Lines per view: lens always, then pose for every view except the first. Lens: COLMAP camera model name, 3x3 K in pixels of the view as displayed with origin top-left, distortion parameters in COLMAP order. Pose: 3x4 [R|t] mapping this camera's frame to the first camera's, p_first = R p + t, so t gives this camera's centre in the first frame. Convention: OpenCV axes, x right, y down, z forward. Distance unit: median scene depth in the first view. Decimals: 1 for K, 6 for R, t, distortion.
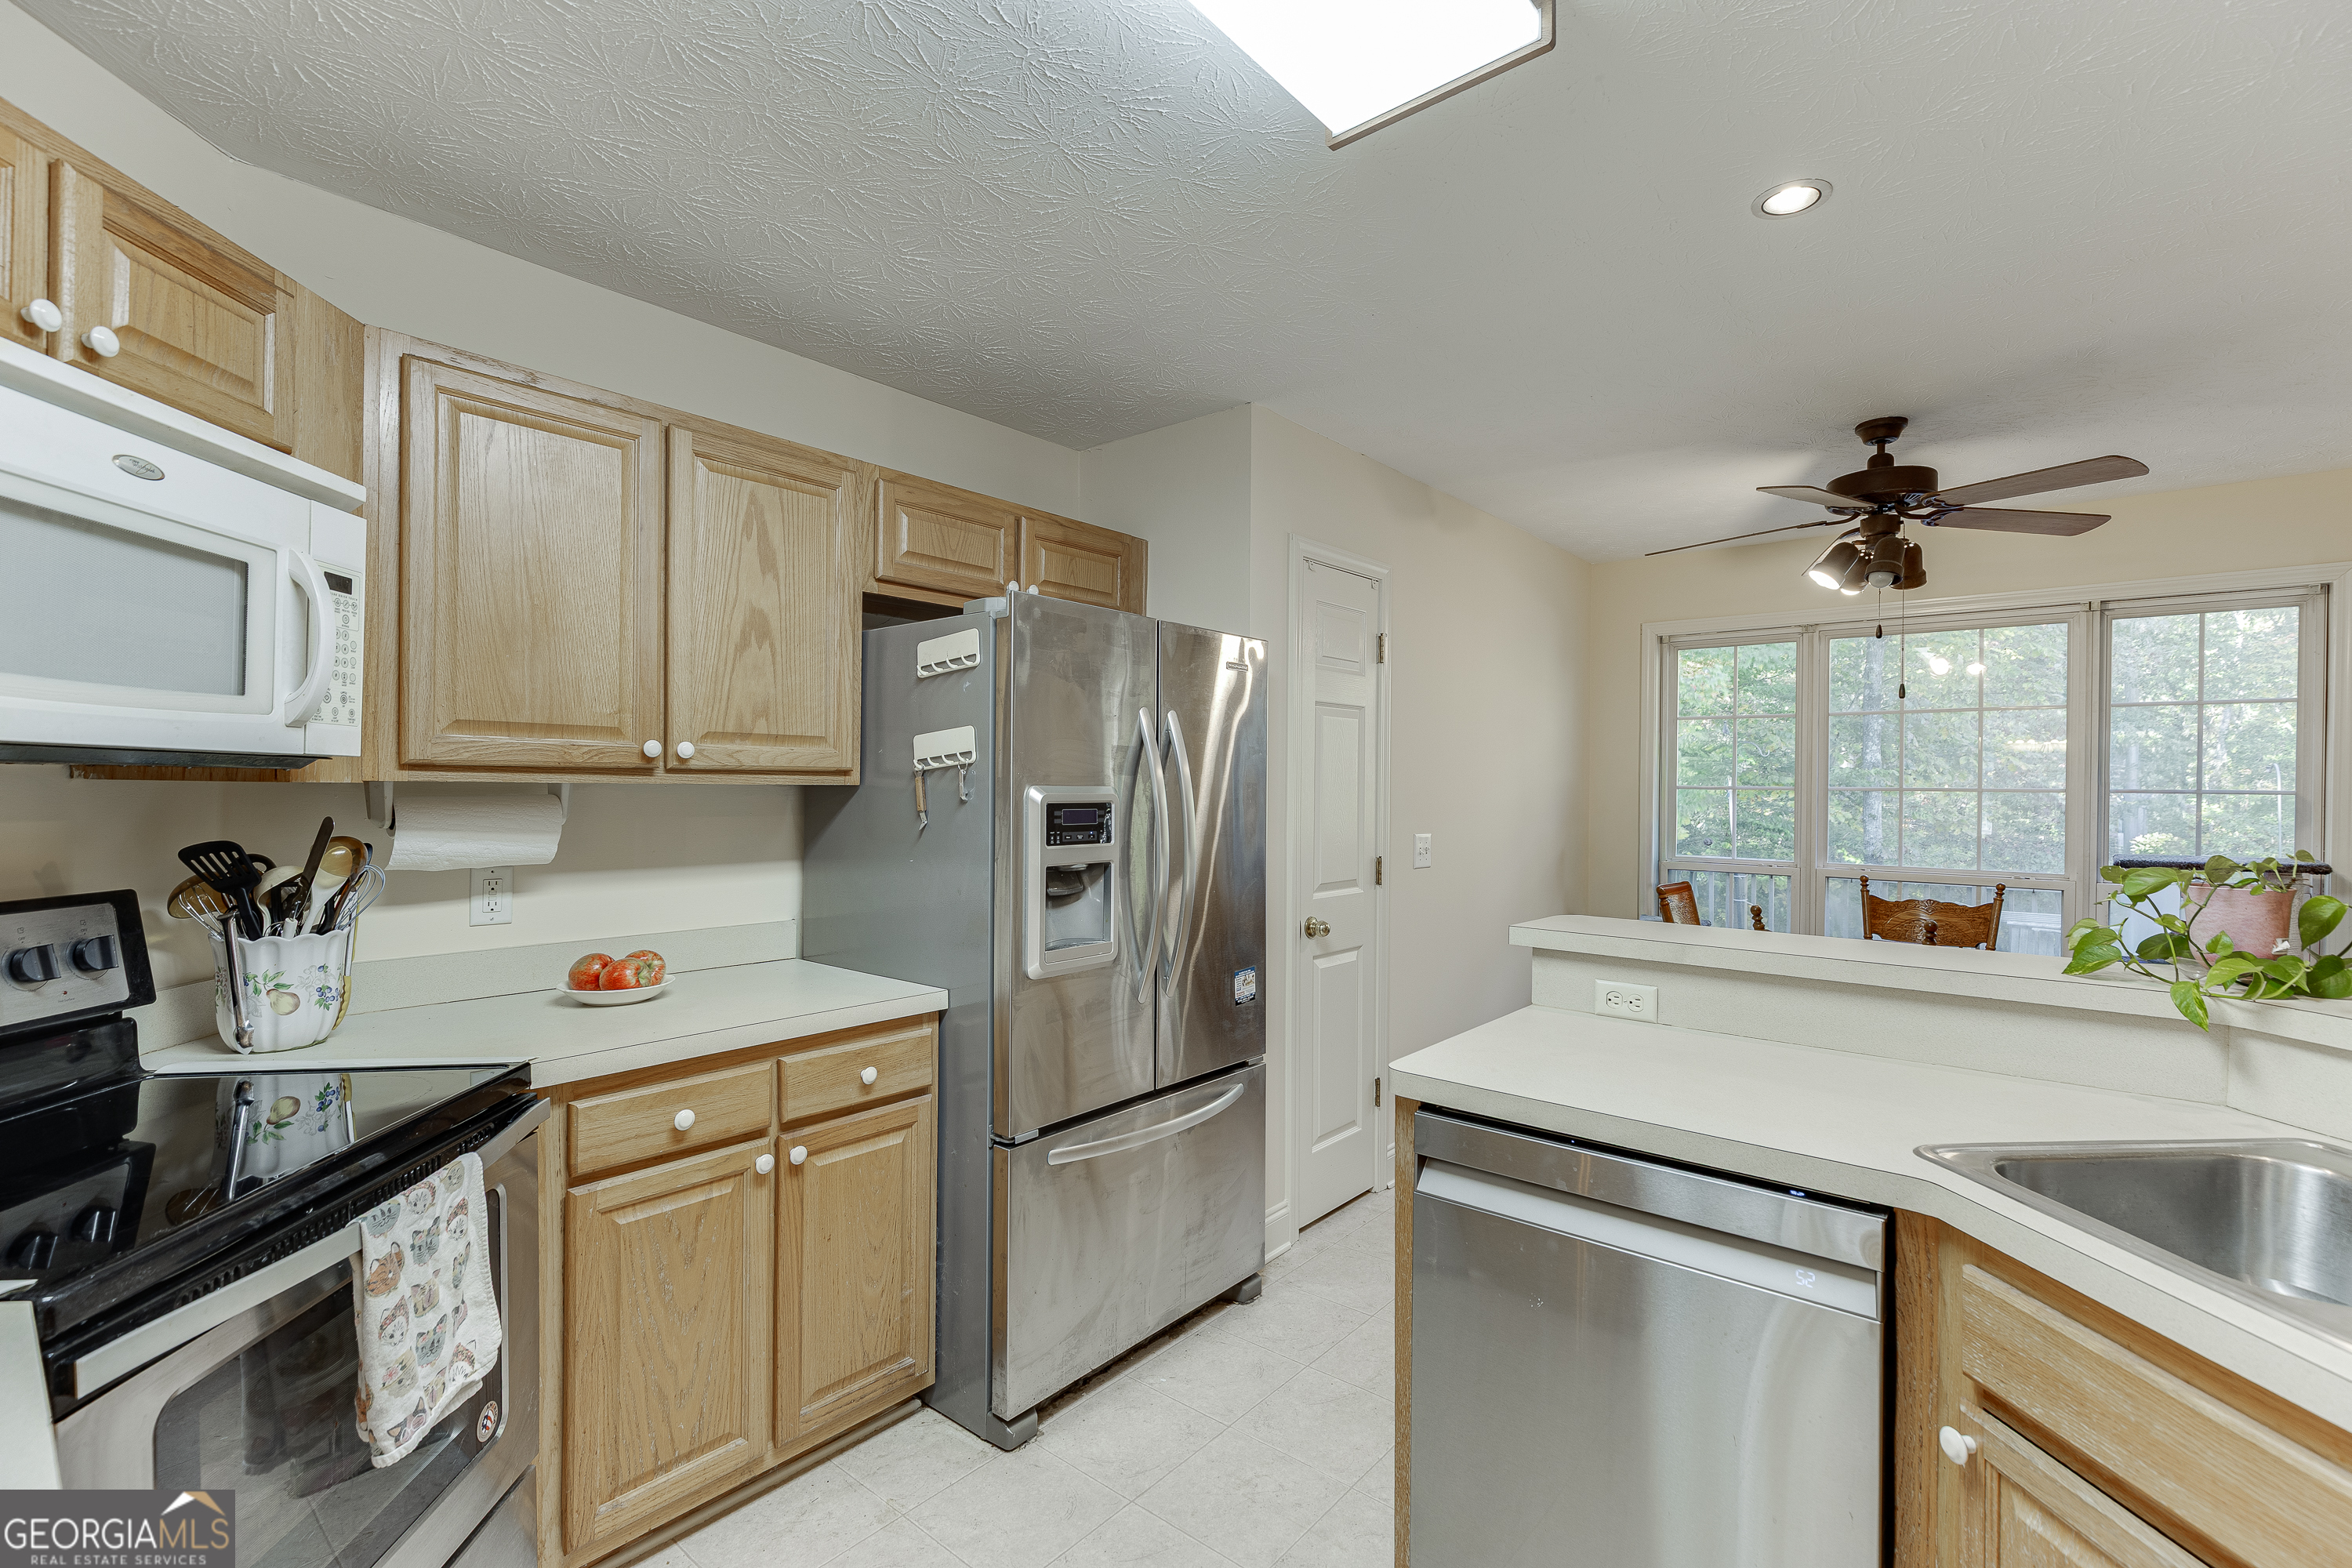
lens RADIAL K [[1048.1, 0, 1191.0], [0, 1048.1, 786.7], [0, 0, 1]] dist [0.005254, -0.002788]
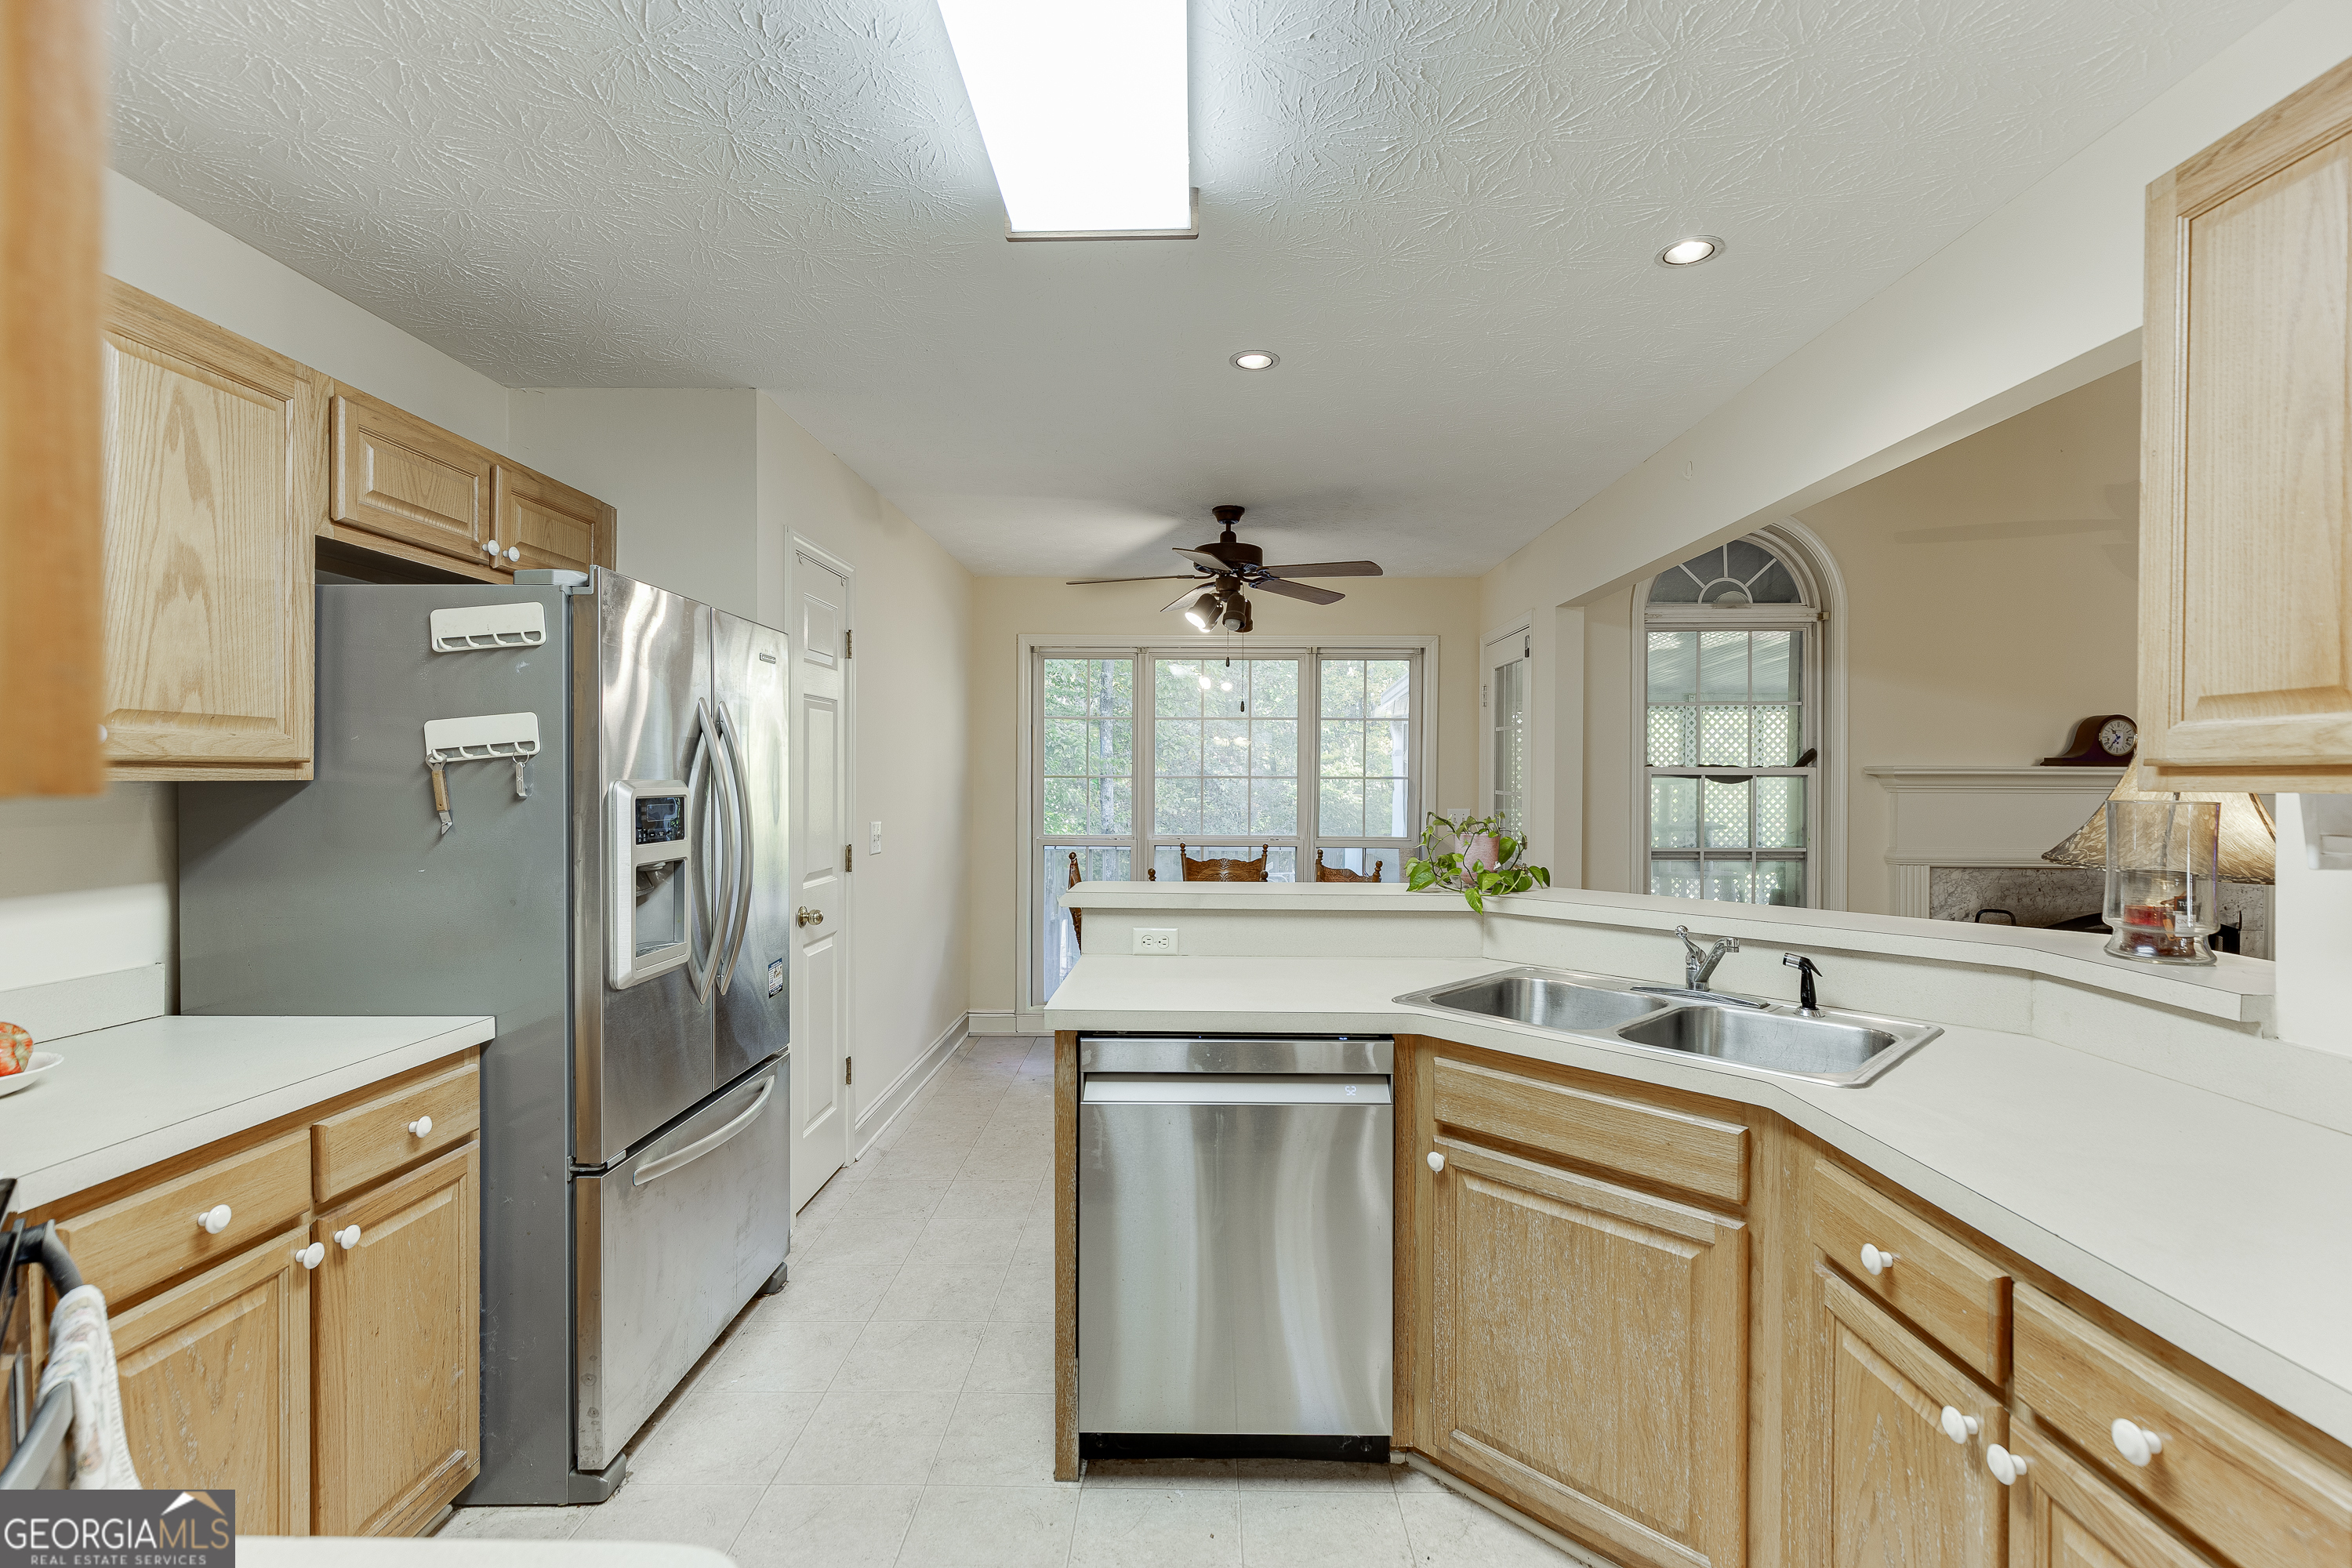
lens RADIAL K [[1048.1, 0, 1198.7], [0, 1048.1, 785.9], [0, 0, 1]] dist [0.005254, -0.002788]
pose [[0.771040, -0.010436, 0.636702, -0.330816], [0.002918, 0.999913, 0.012856, -0.005959], [-0.636781, -0.008054, 0.771003, -0.037110]]
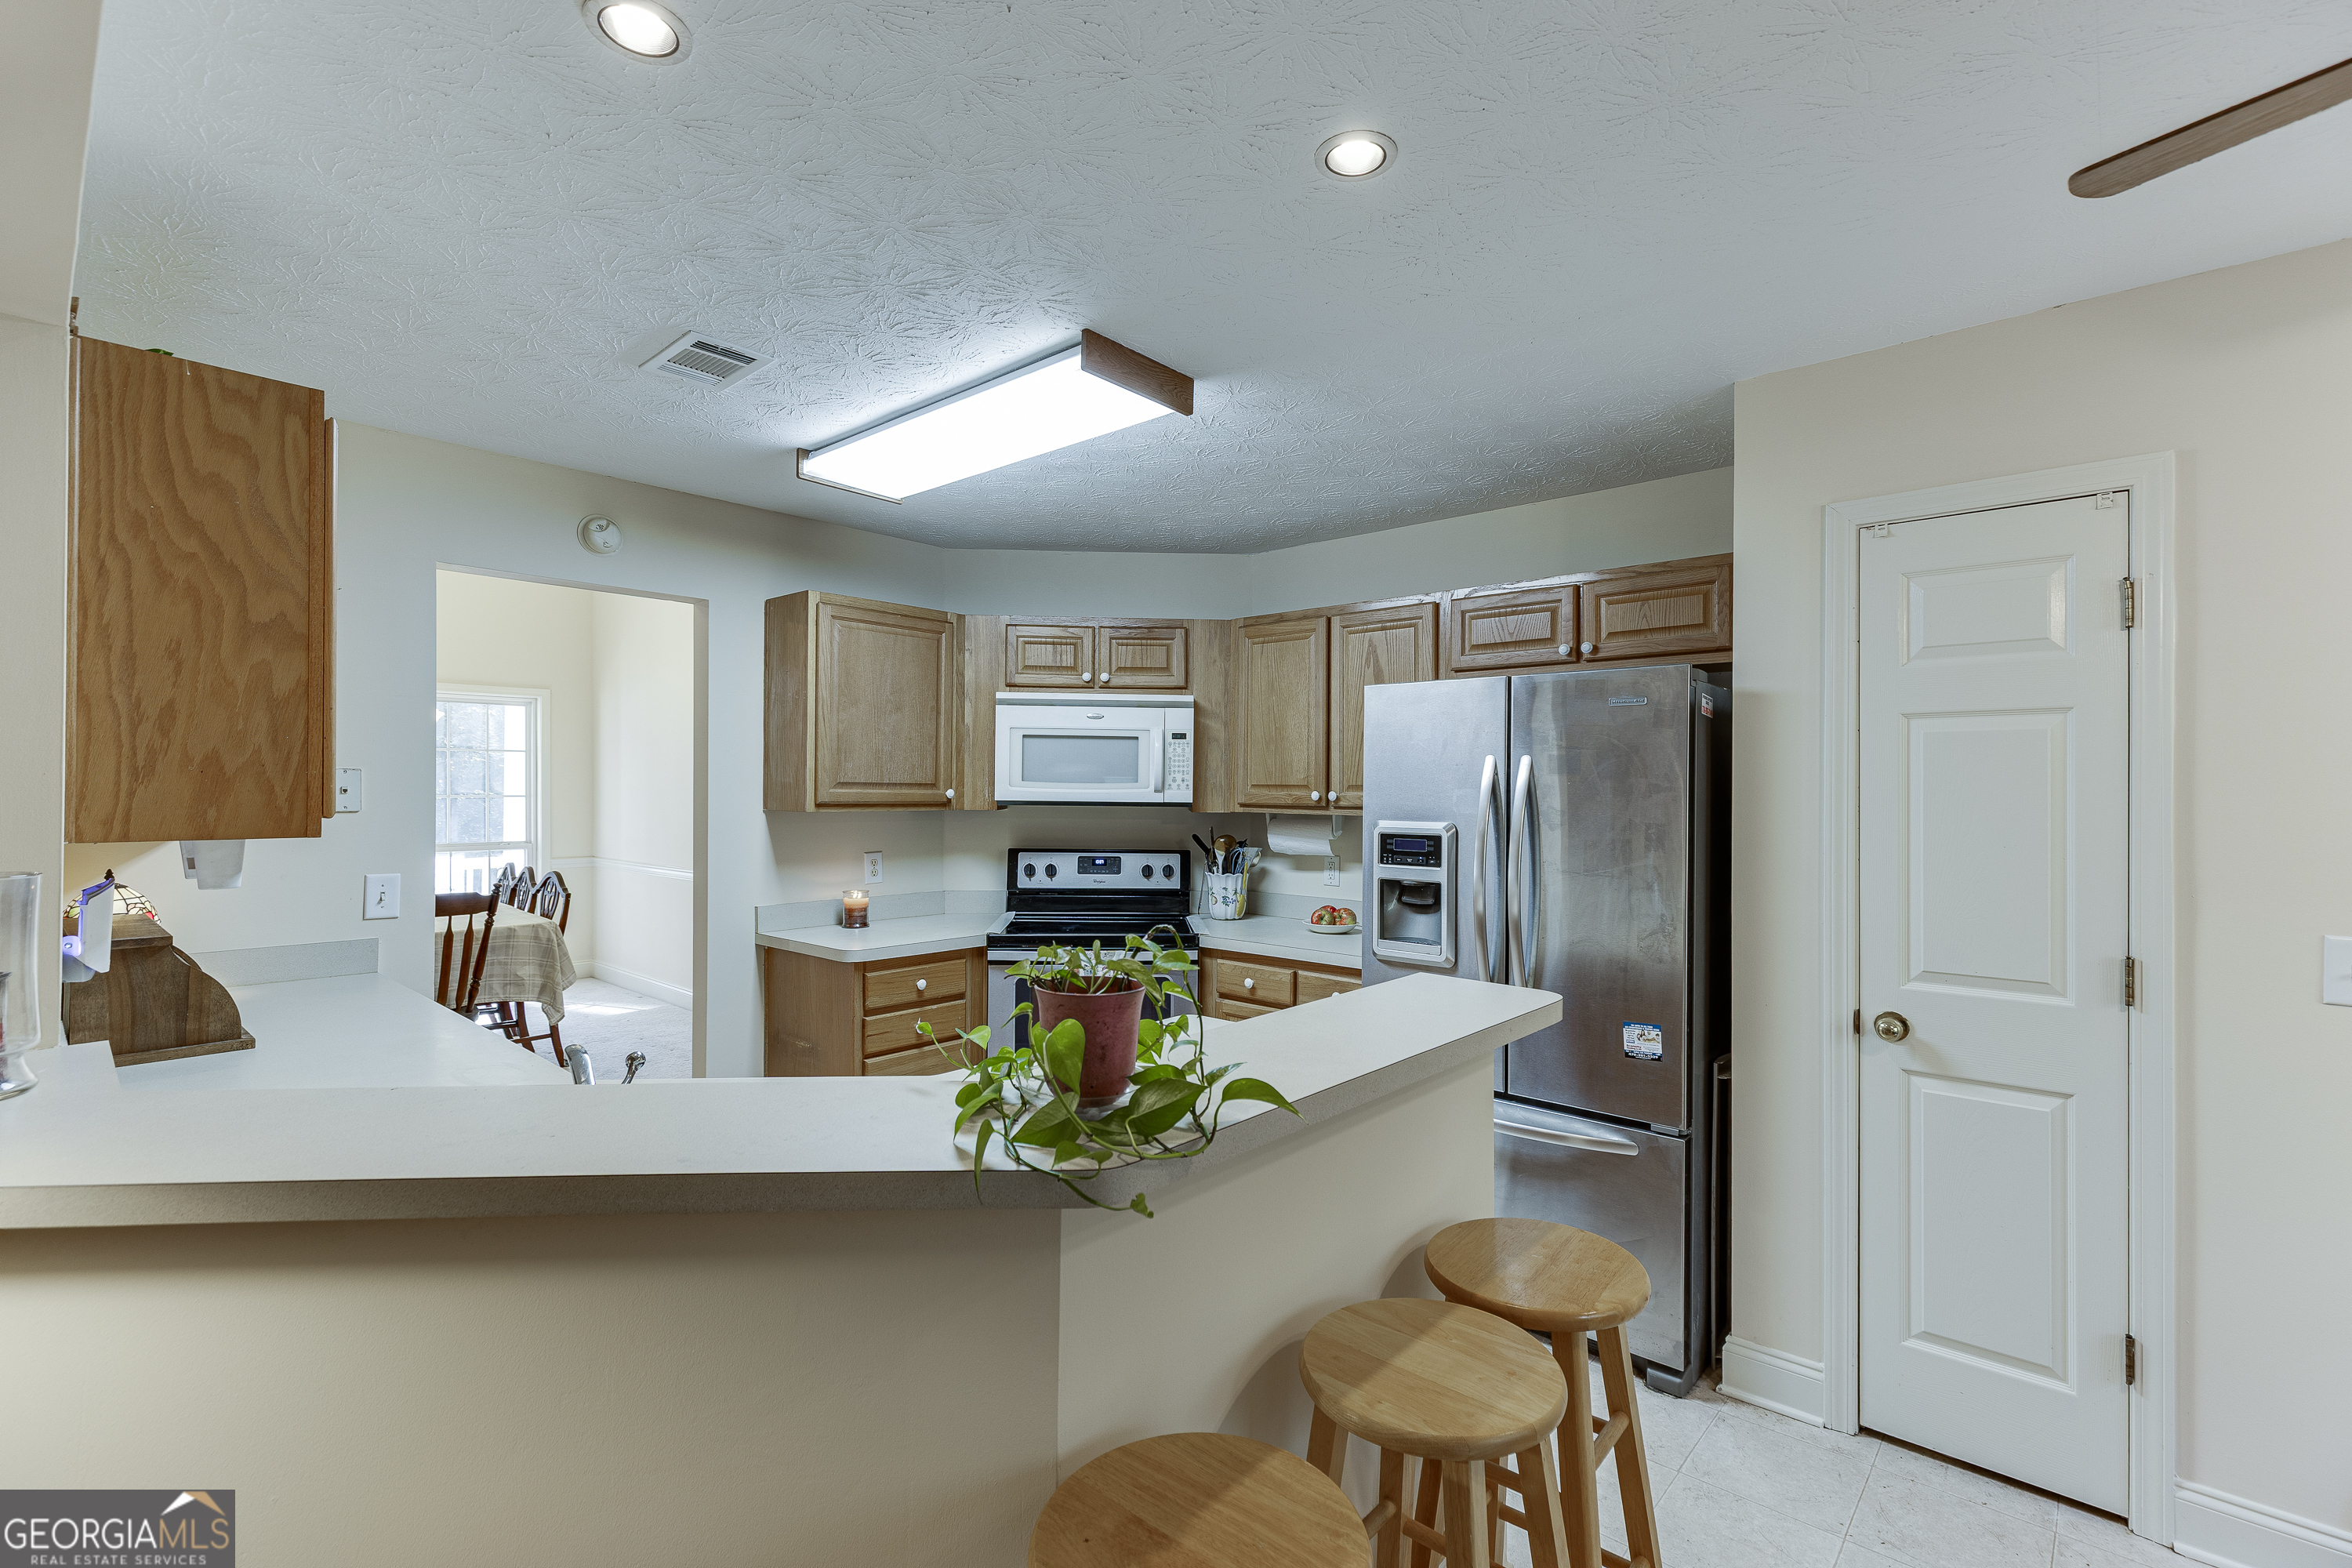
lens RADIAL K [[1048.1, 0, 1188.9], [0, 1048.1, 788.6], [0, 0, 1]] dist [0.005254, -0.002788]
pose [[-0.034102, -0.008519, -0.999382, 1.211006], [-0.008213, 0.999932, -0.008243, -0.028692], [0.999385, 0.007927, -0.034170, 0.759136]]
